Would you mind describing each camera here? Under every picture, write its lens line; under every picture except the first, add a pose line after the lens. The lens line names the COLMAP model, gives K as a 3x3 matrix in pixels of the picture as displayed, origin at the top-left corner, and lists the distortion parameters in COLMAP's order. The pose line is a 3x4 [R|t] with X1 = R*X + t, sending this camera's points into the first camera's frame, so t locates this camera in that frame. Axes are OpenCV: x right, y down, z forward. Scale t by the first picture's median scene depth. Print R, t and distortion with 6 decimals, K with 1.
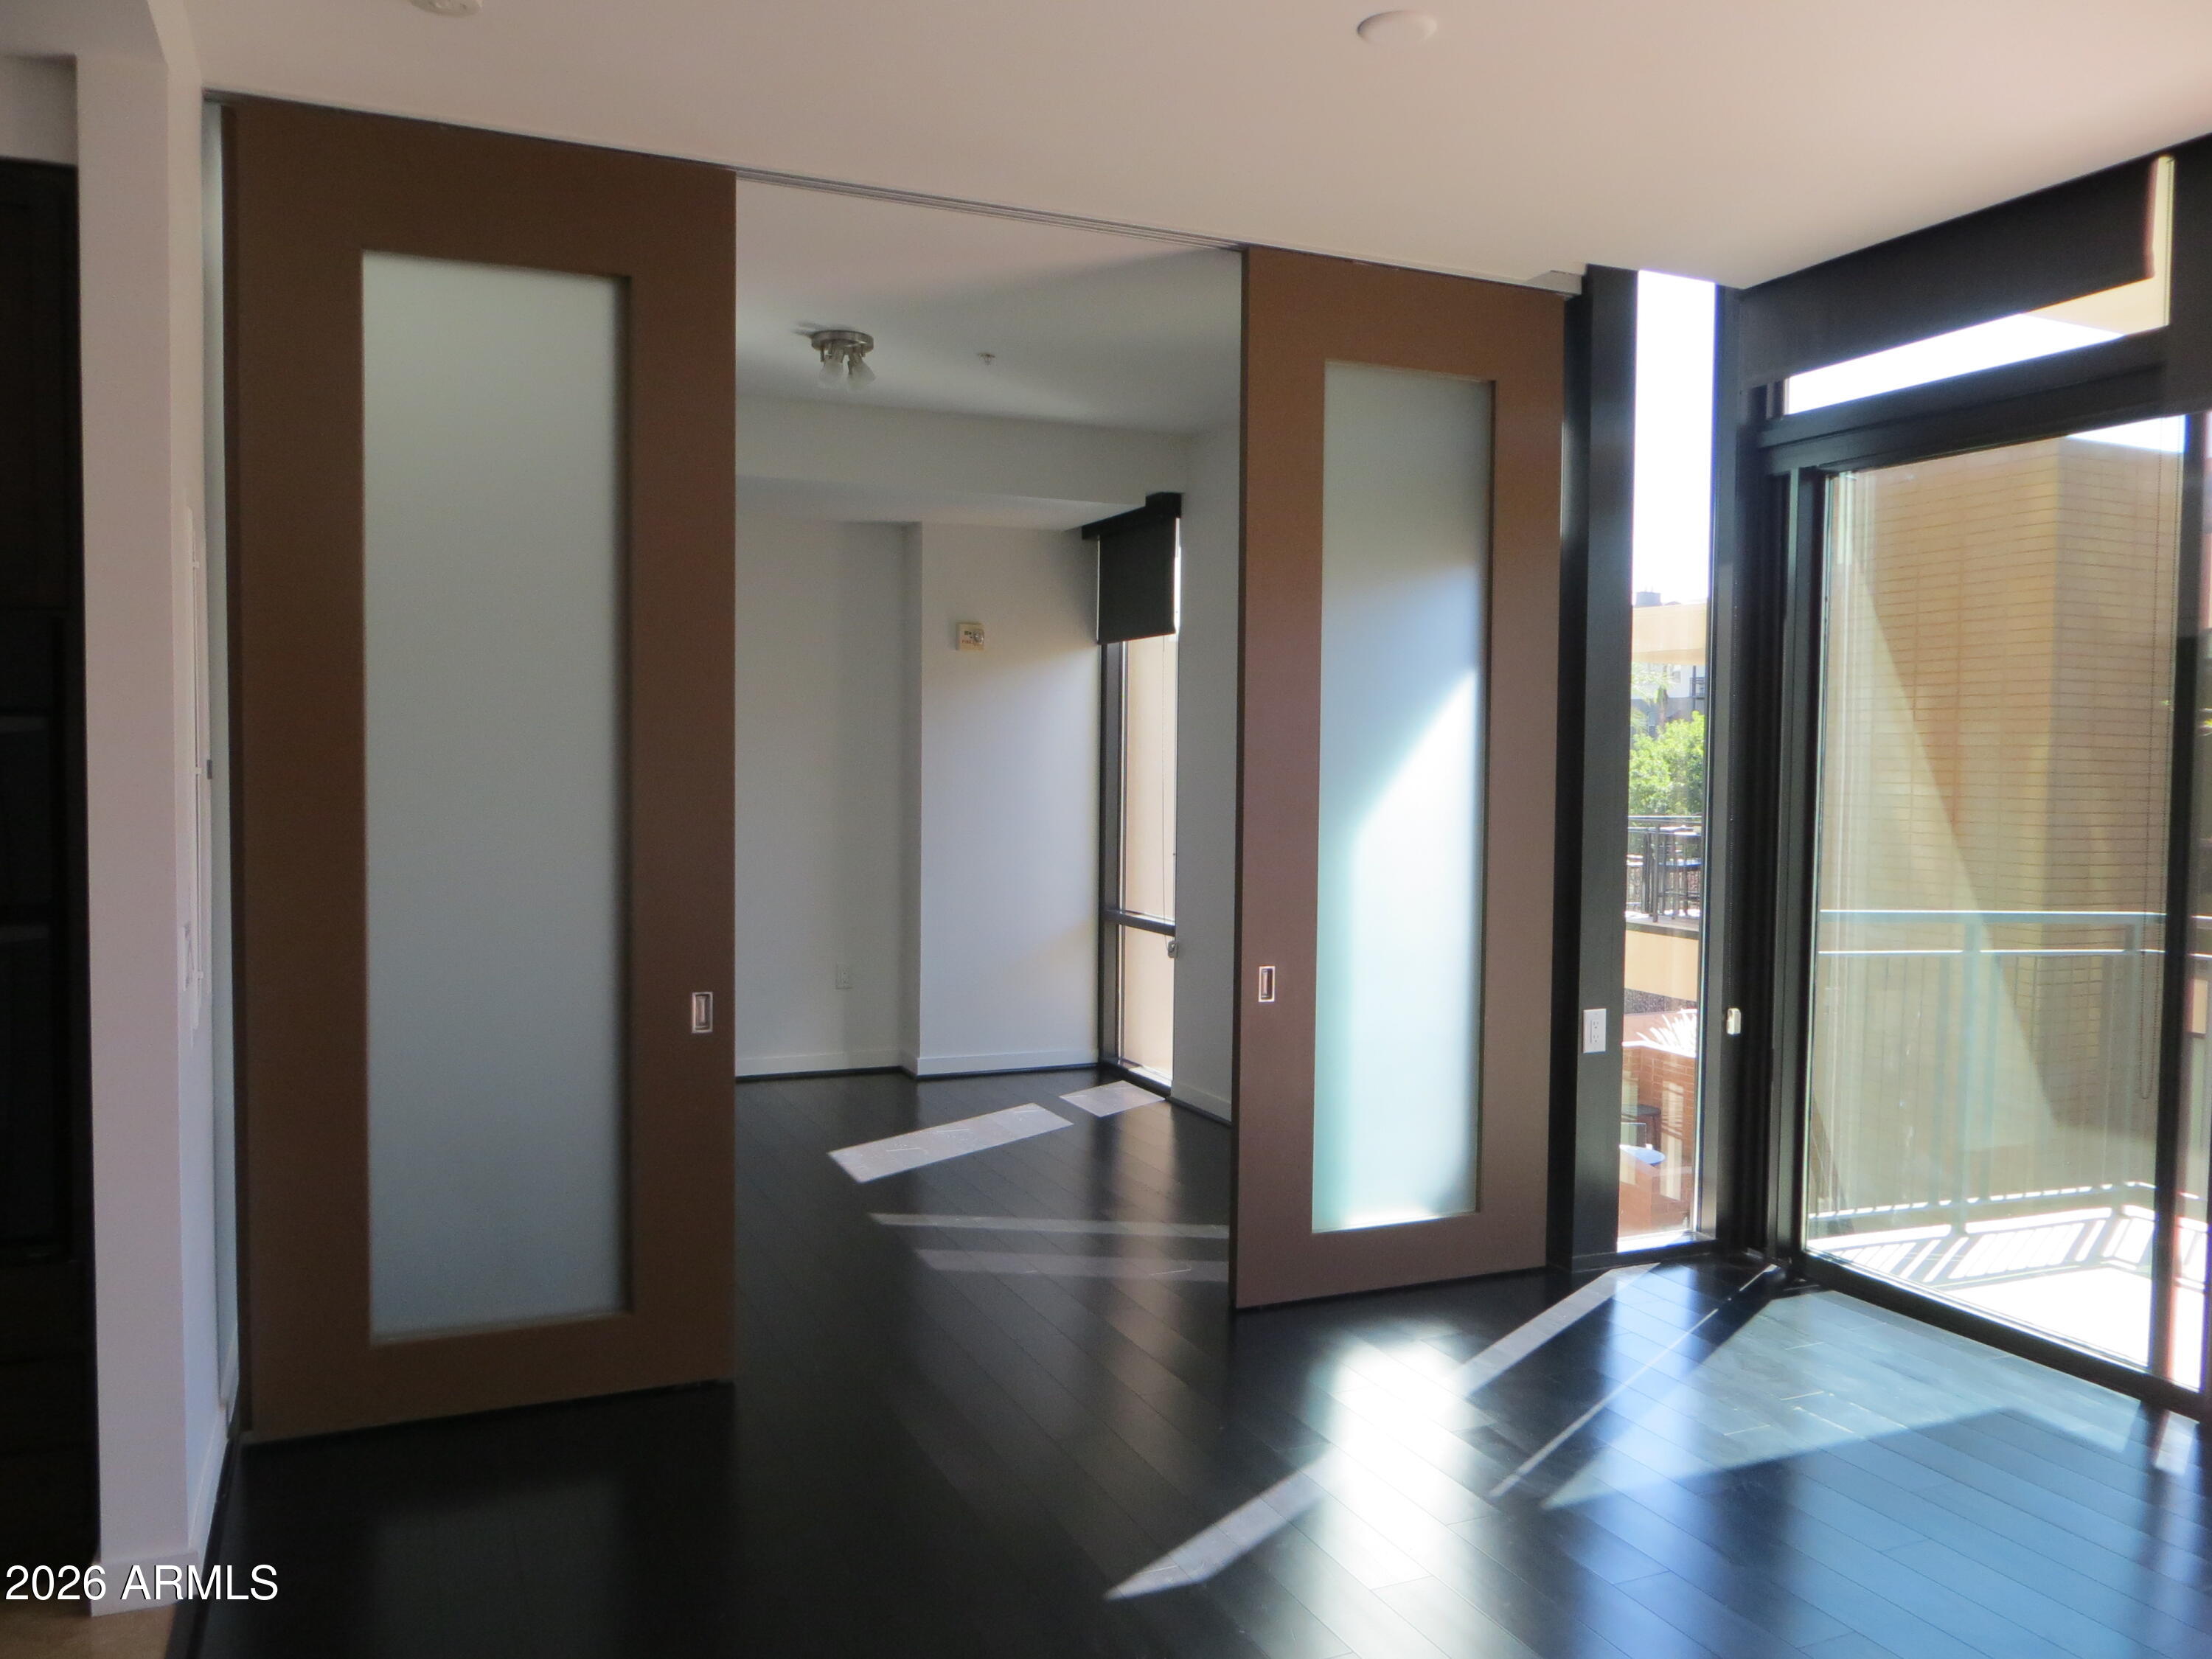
lens RADIAL K [[1671.7, 0, 1106.0], [0, 1671.7, 829.5], [0, 0, 1]] dist [-0.018155, 0.000056]
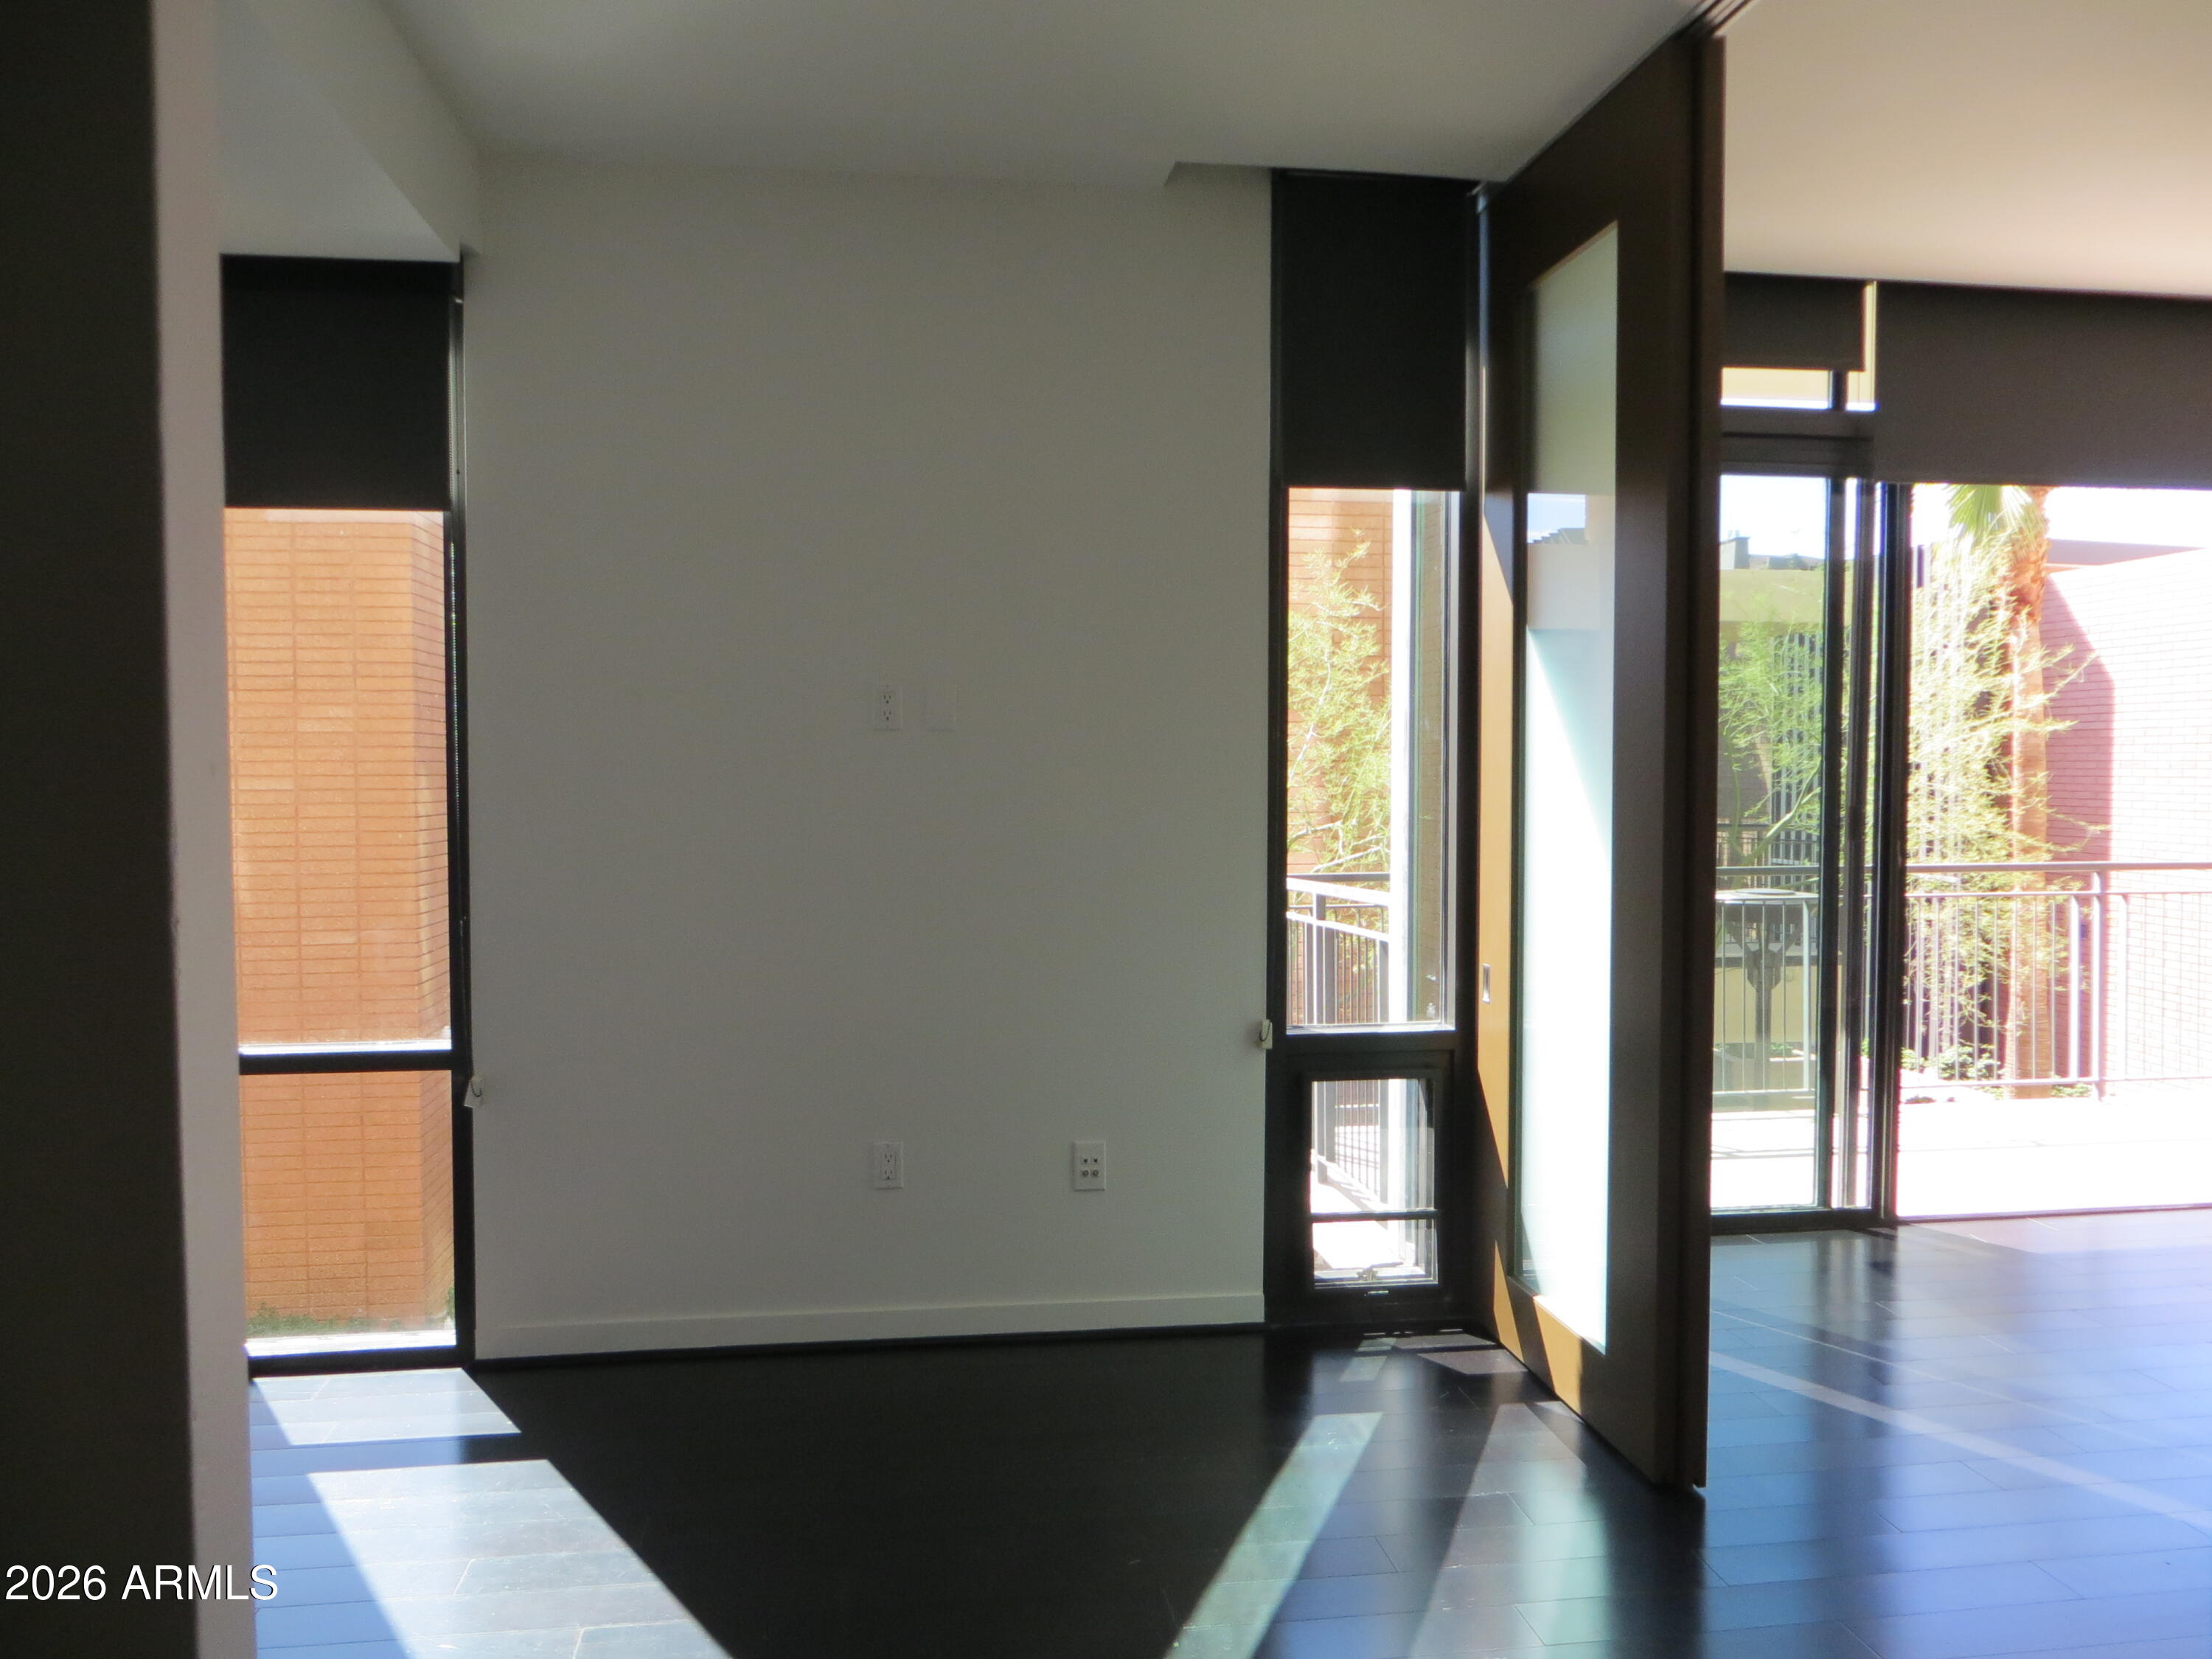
lens RADIAL K [[1671.7, 0, 1106.0], [0, 1671.7, 829.5], [0, 0, 1]] dist [-0.018155, 0.000056]
pose [[0.253469, -0.053726, 0.965850, -0.320225], [0.050572, 0.997827, 0.042233, -0.018907], [-0.966021, 0.038140, 0.255636, 0.475434]]
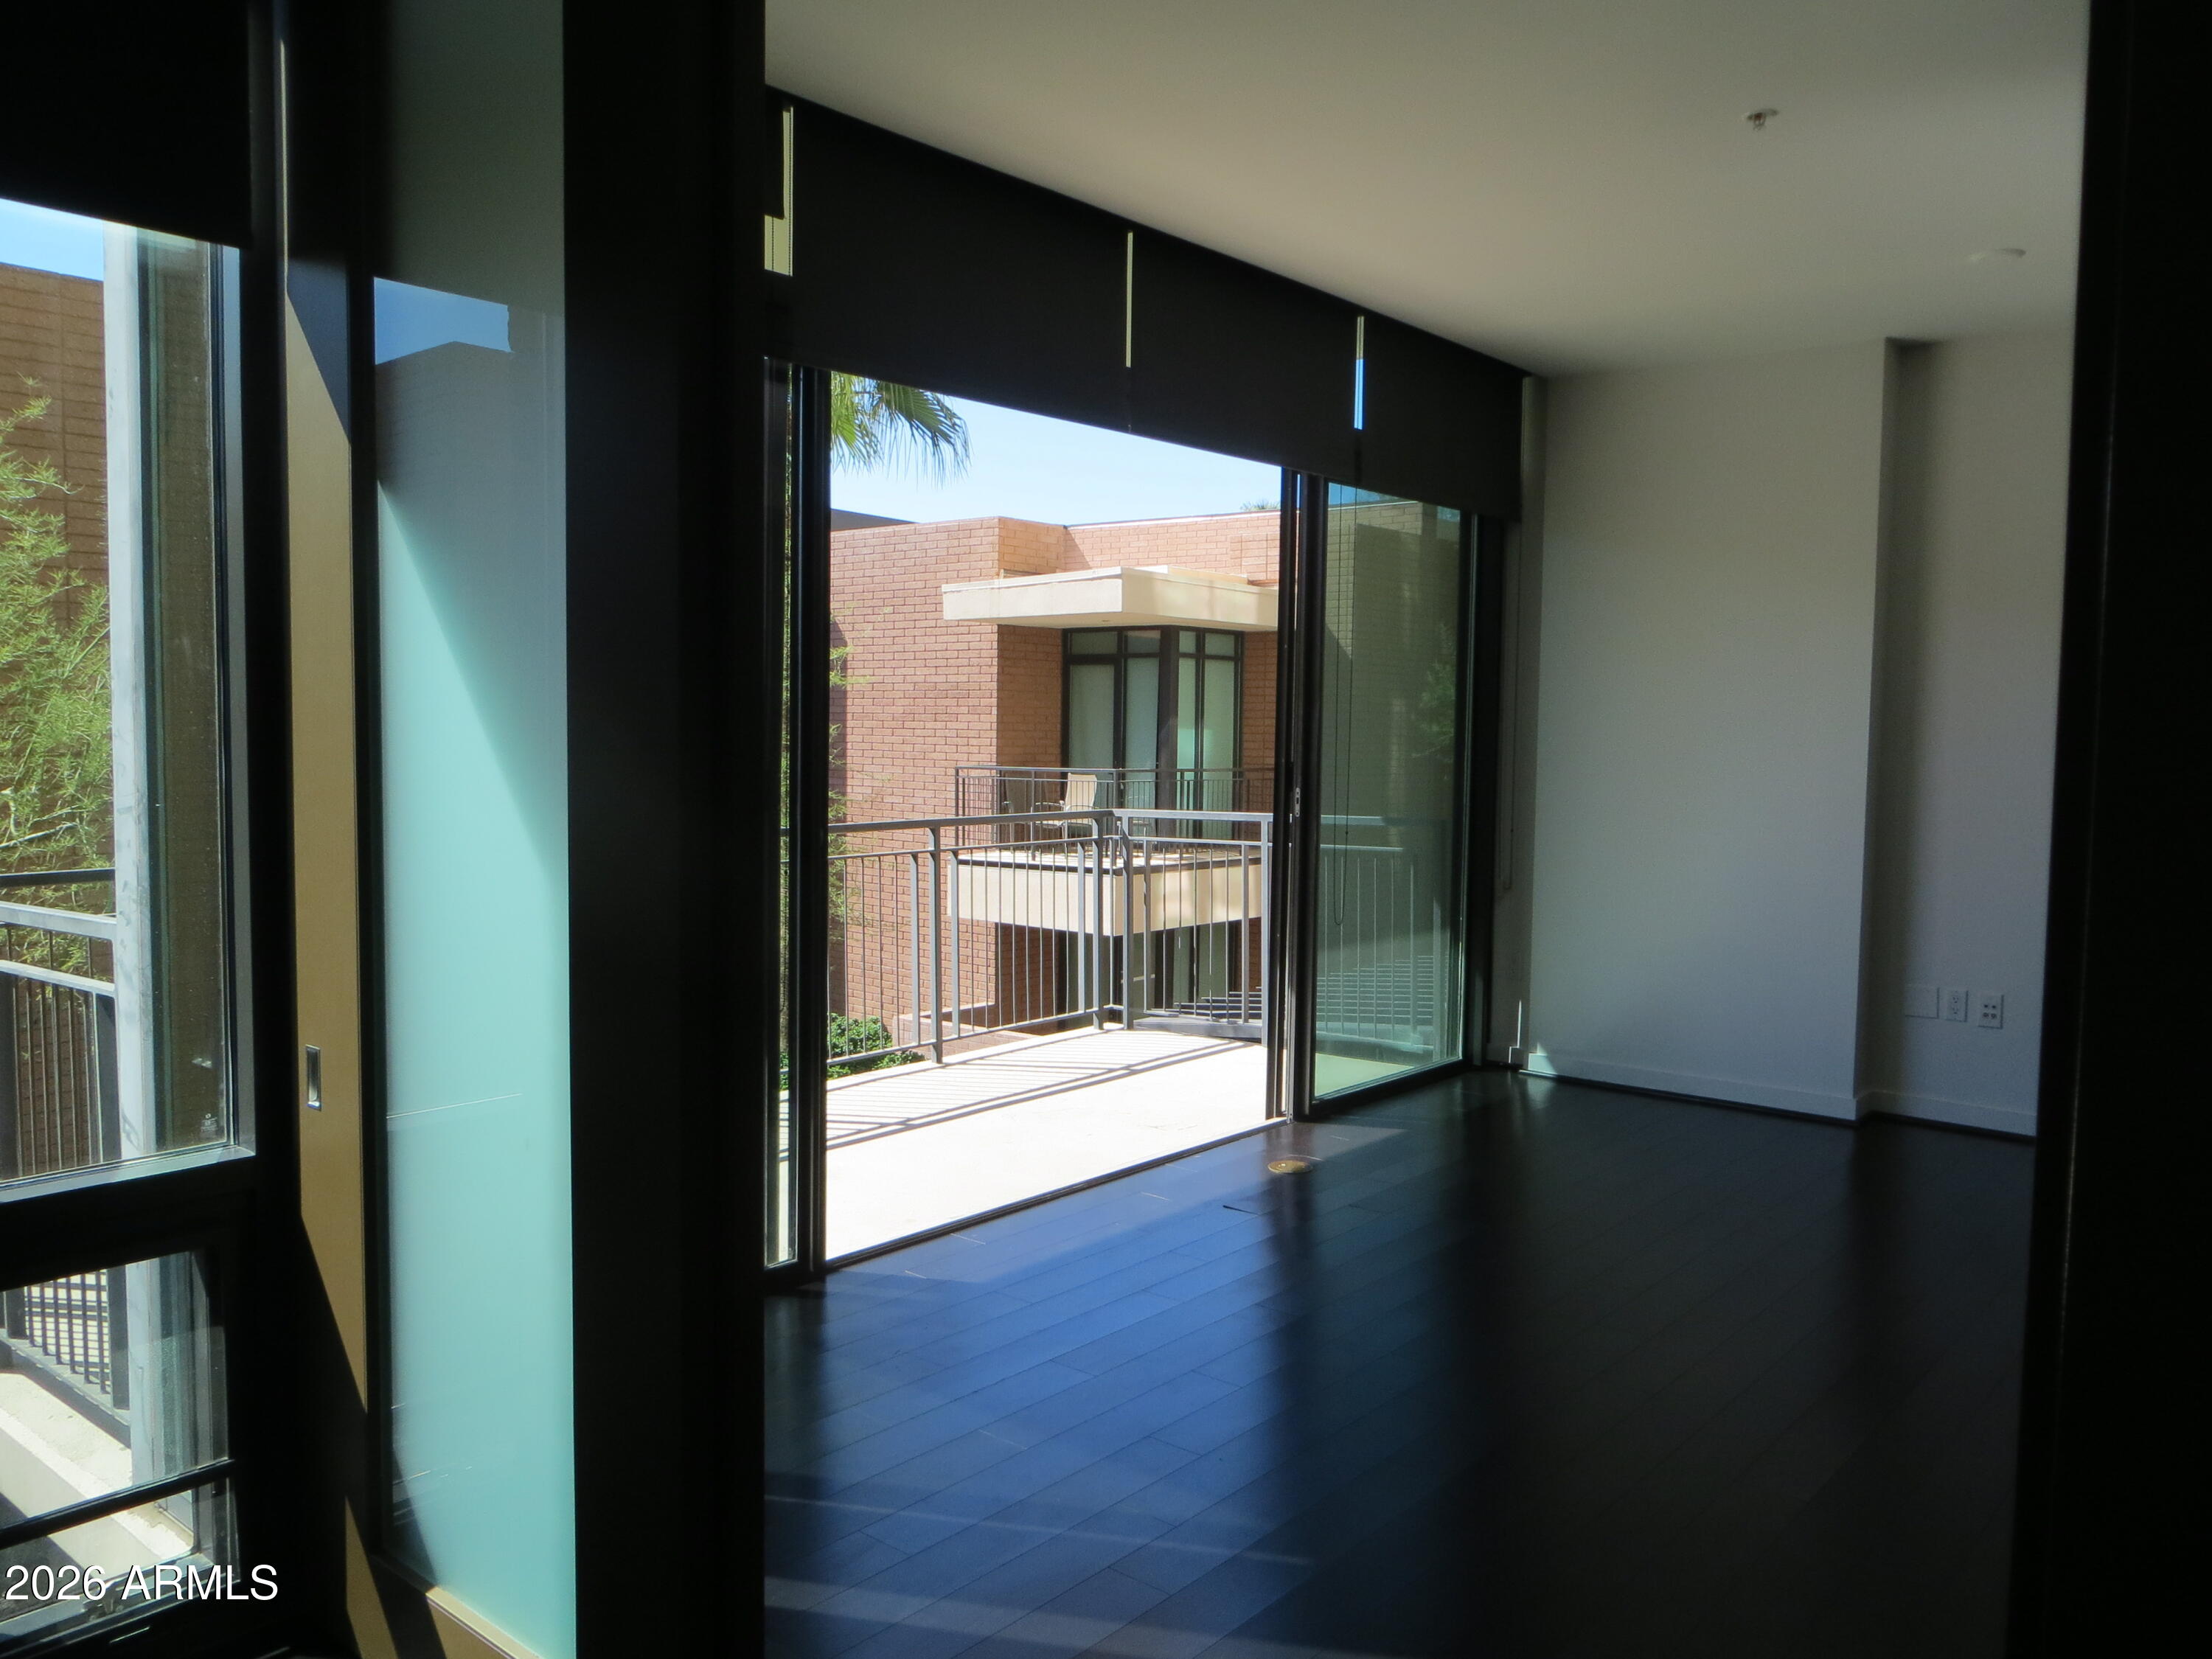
lens RADIAL K [[1592.0, 0, 1106.0], [0, 1592.0, 829.5], [0, 0, 1]] dist [-0.031277, -0.003842]
pose [[-0.474060, -0.079899, 0.876860, -0.164942], [0.016223, 0.994913, 0.099427, -0.016680], [-0.880343, 0.061360, -0.470352, 0.494956]]
